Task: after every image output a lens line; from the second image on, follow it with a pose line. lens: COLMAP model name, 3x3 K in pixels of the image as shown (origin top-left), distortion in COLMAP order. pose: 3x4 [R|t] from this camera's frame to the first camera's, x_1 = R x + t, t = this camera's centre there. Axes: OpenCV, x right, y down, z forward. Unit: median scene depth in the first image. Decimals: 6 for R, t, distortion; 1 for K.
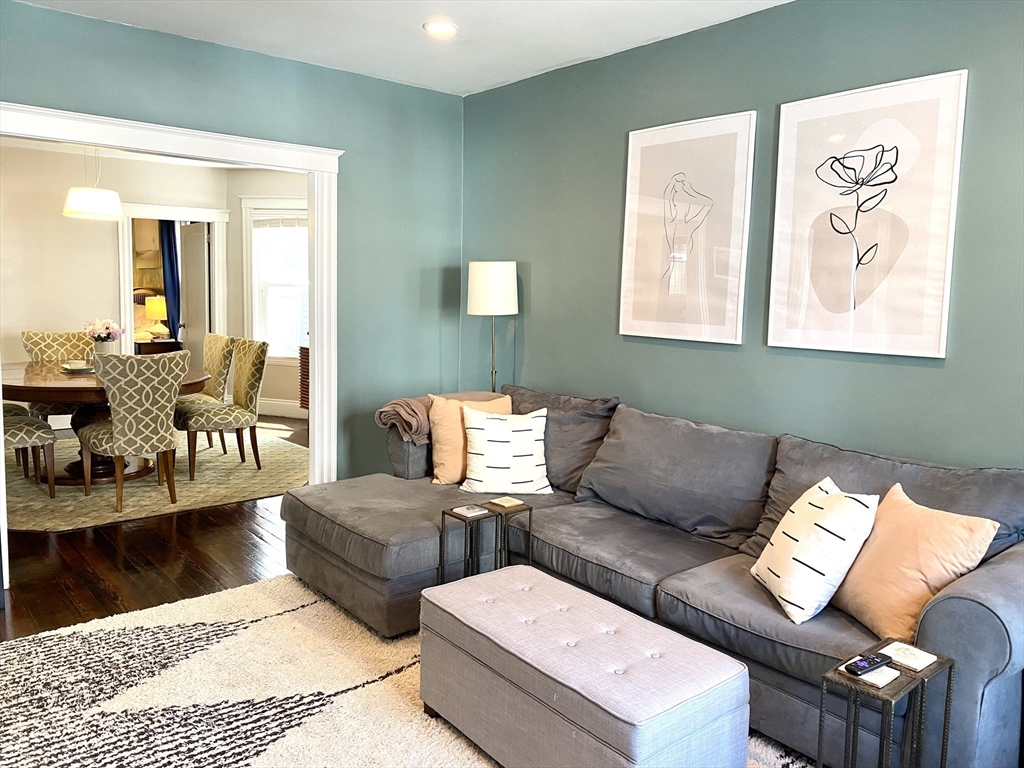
lens RADIAL K [[791.9, 0, 512.0], [0, 791.9, 384.0], [0, 0, 1]] dist [-0.002973, -0.003090]
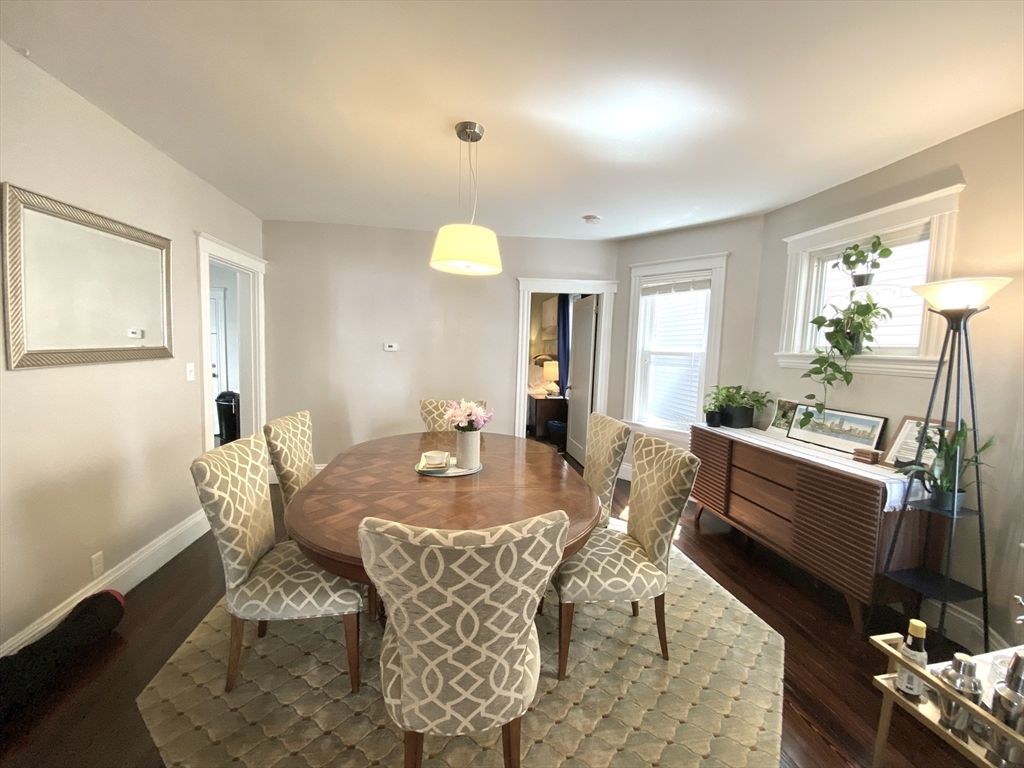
lens RADIAL K [[416.7, 0, 512.0], [0, 416.7, 384.0], [0, 0, 1]] dist [0.001397, 0.000046]
pose [[0.858114, 0.043492, -0.511614, -0.334324], [-0.065672, 0.997519, -0.025351, -0.110518], [0.509242, 0.055353, 0.858841, 0.820060]]
